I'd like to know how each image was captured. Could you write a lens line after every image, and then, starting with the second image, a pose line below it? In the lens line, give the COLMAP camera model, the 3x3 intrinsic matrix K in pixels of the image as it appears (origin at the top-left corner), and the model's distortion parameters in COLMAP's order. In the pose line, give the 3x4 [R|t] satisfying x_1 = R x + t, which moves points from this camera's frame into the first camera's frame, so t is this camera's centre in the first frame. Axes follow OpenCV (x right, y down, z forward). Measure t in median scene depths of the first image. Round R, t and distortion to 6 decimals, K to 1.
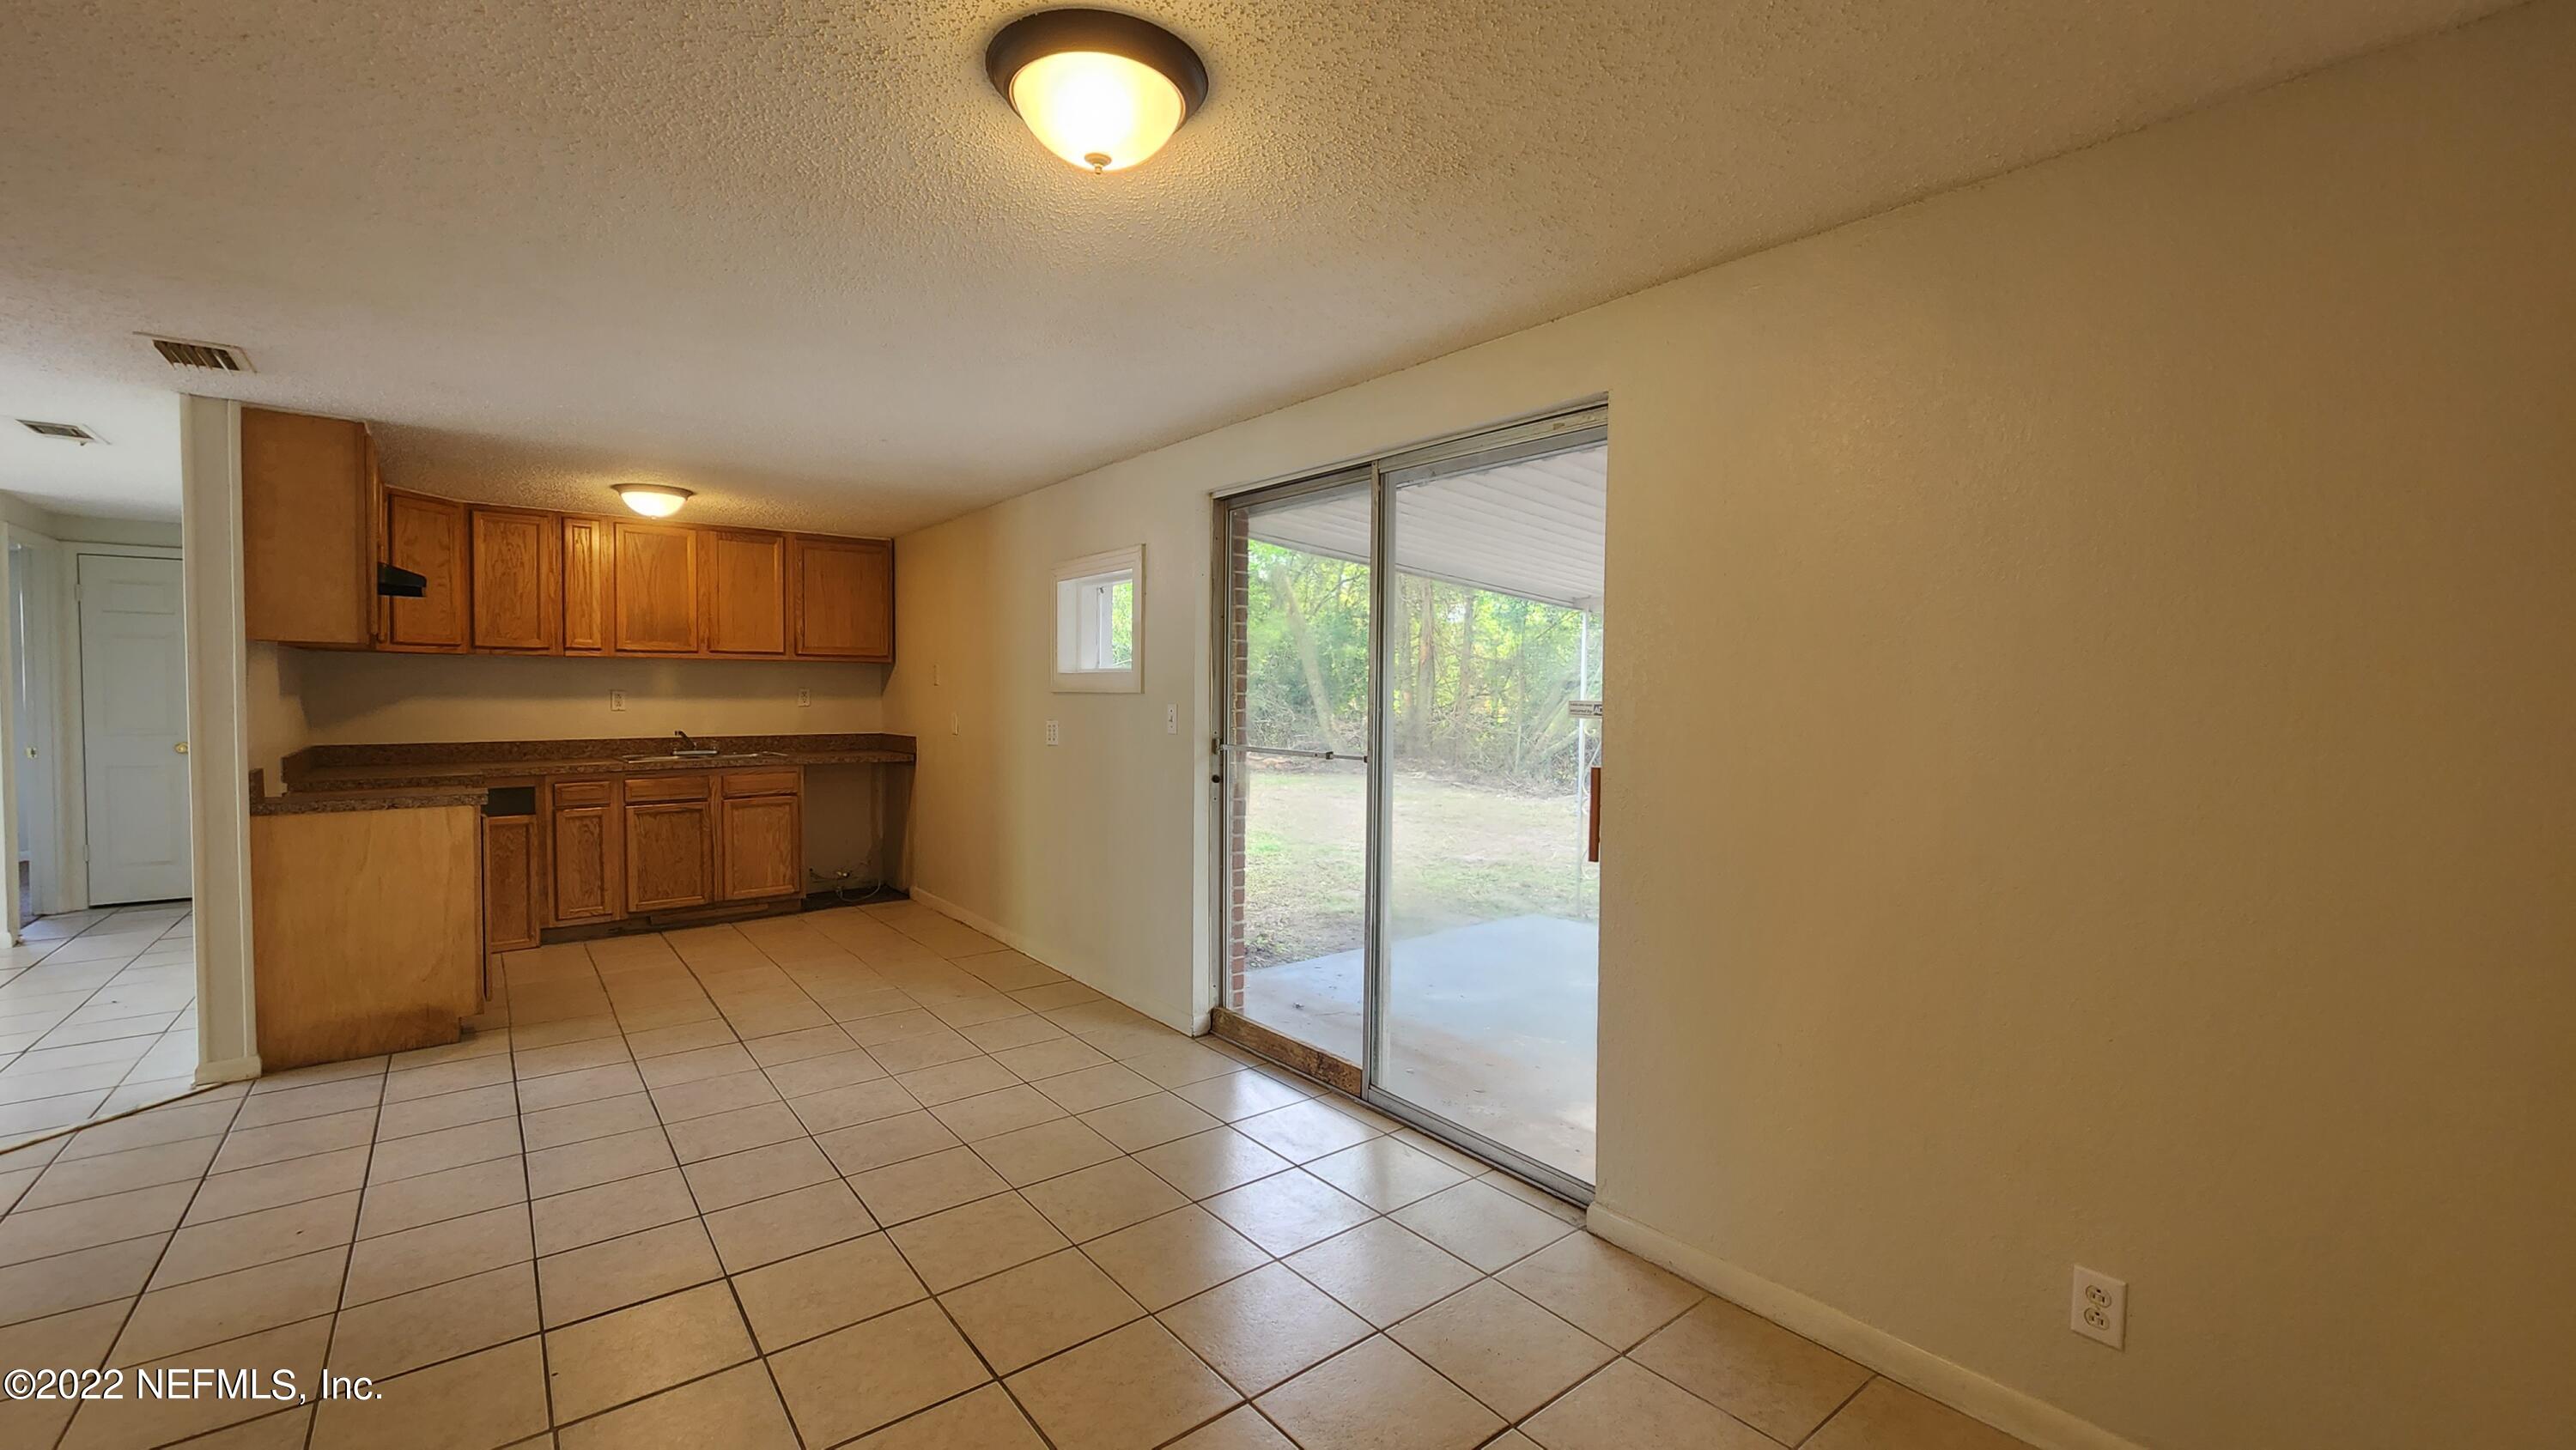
lens RADIAL K [[1070.5, 0, 1288.0], [0, 1070.5, 725.0], [0, 0, 1]] dist [0.000141, -0.000106]
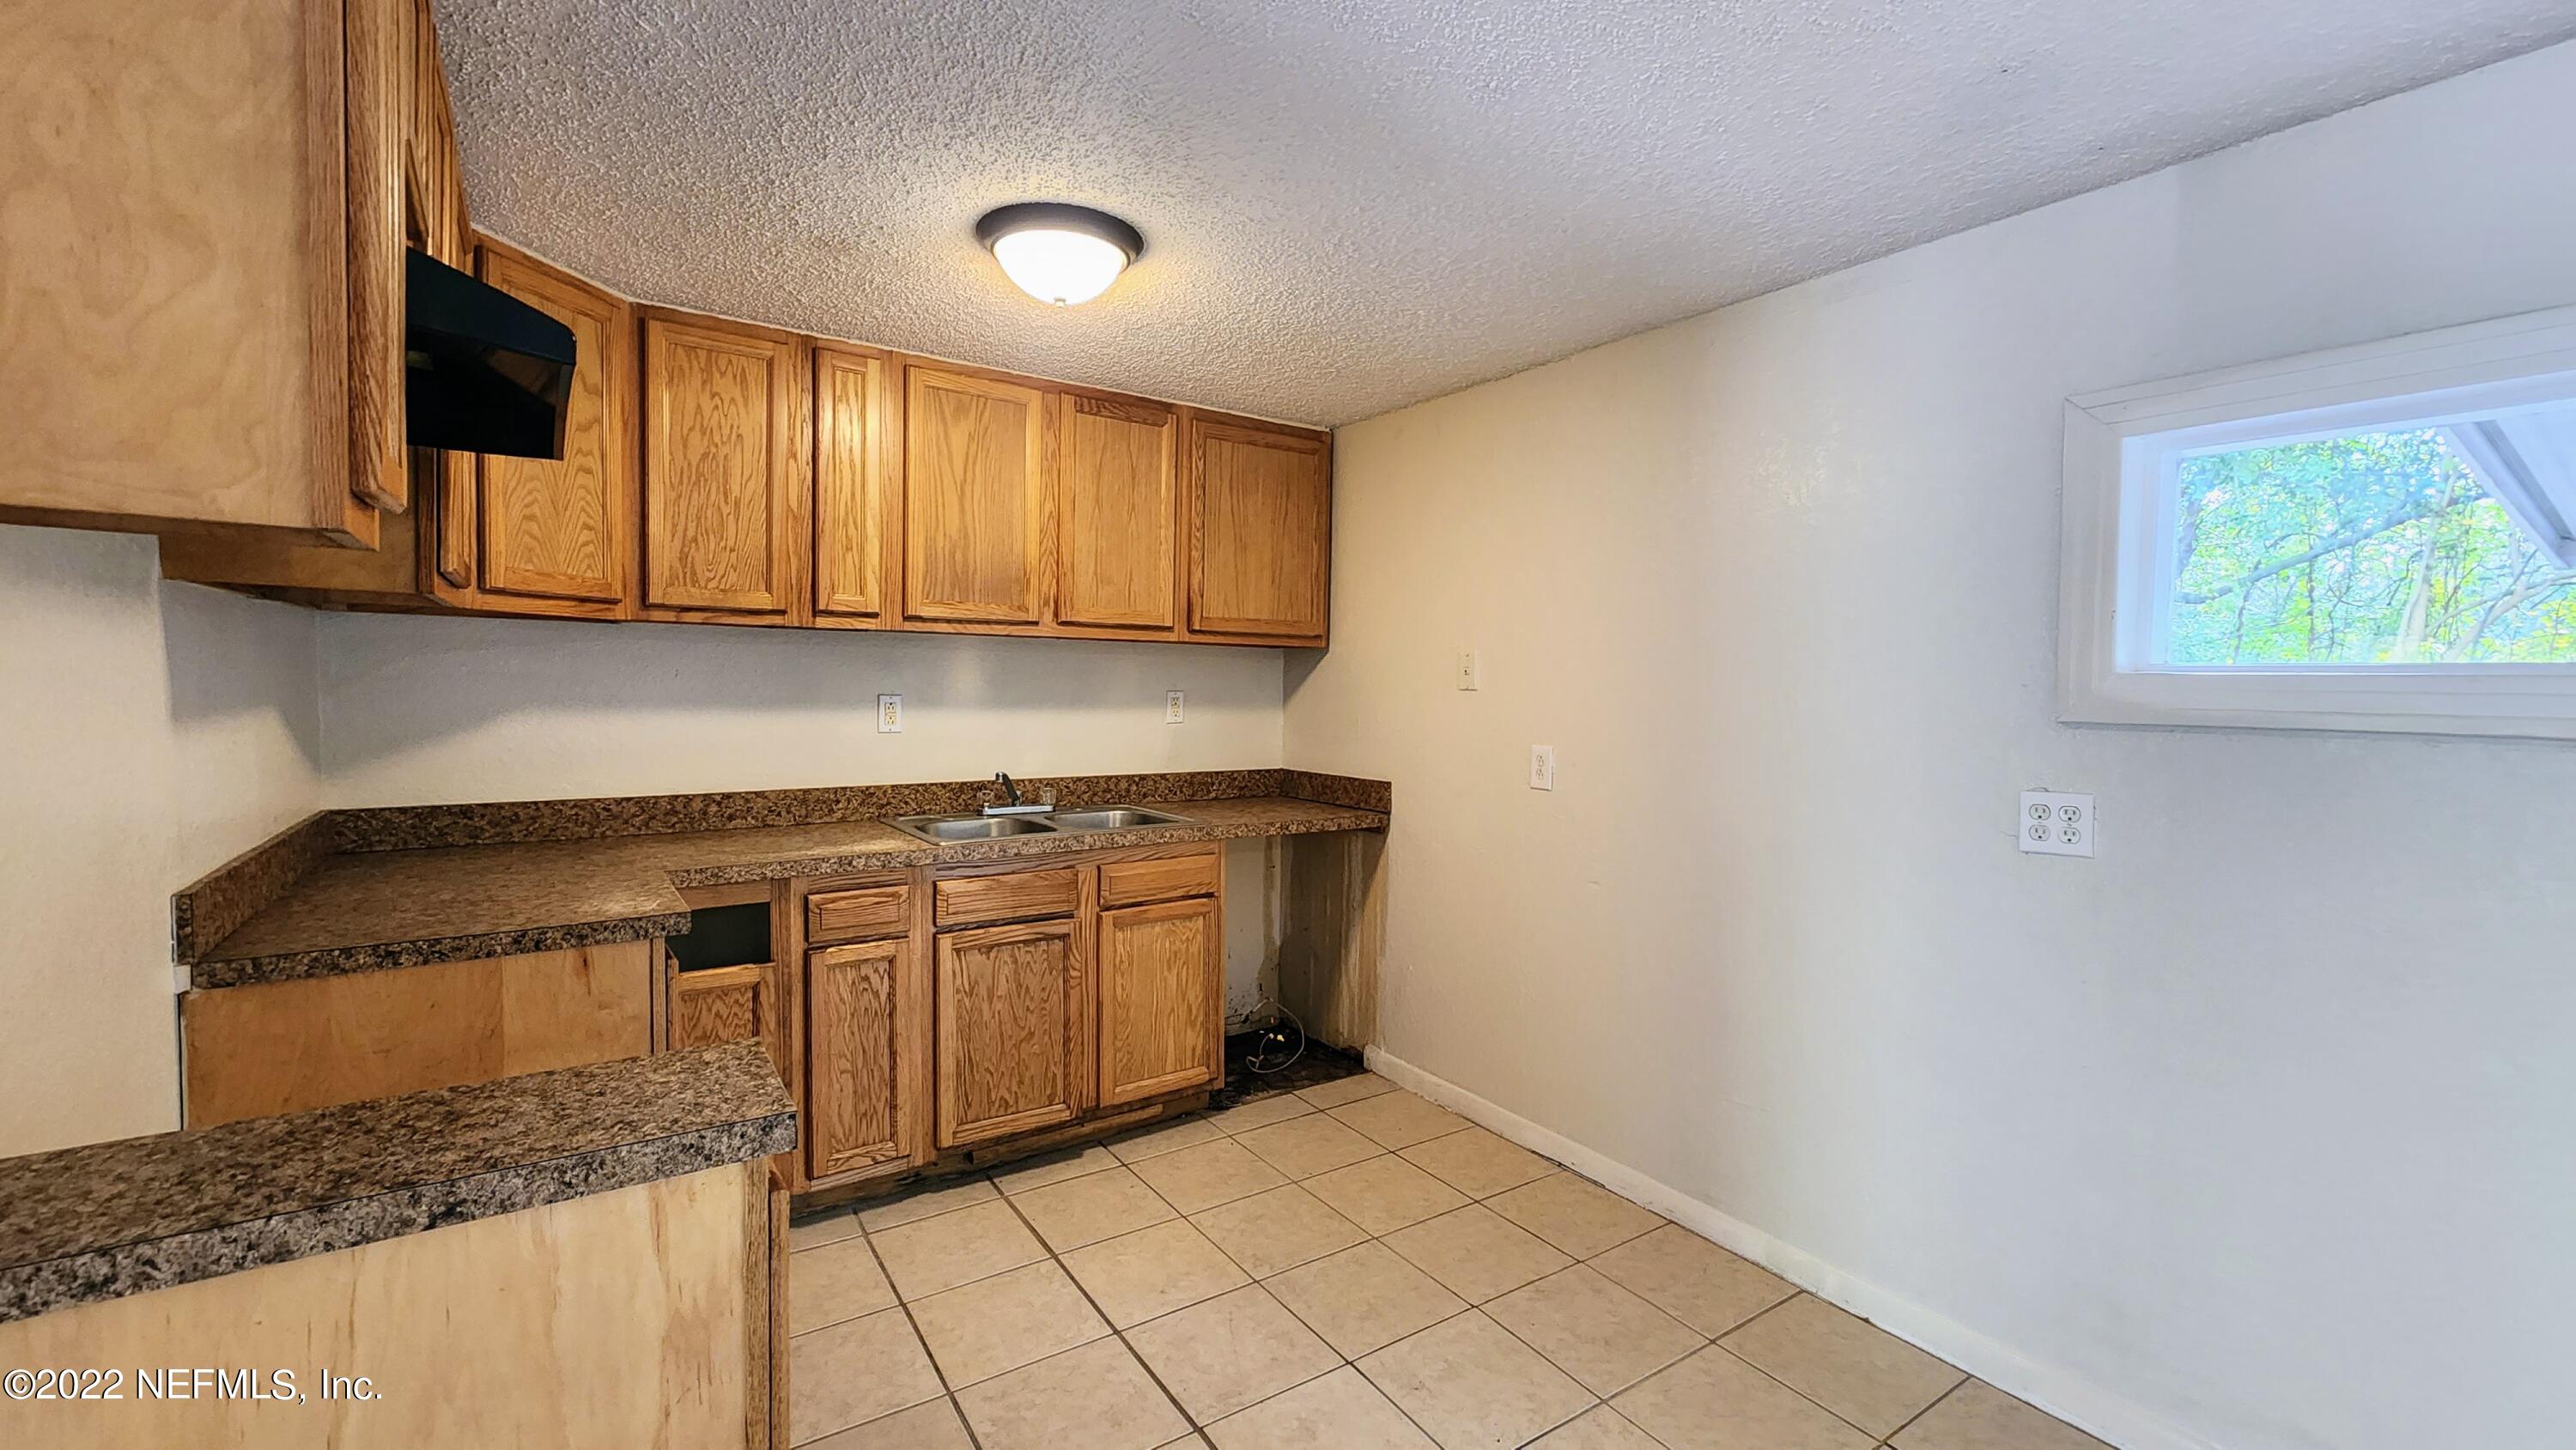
lens RADIAL K [[1070.5, 0, 1288.0], [0, 1070.5, 725.0], [0, 0, 1]] dist [0.000141, -0.000106]
pose [[0.997928, 0.011919, -0.063223, -0.423731], [-0.011528, 0.999912, 0.006532, -0.024782], [0.063296, -0.005790, 0.997978, 0.516227]]
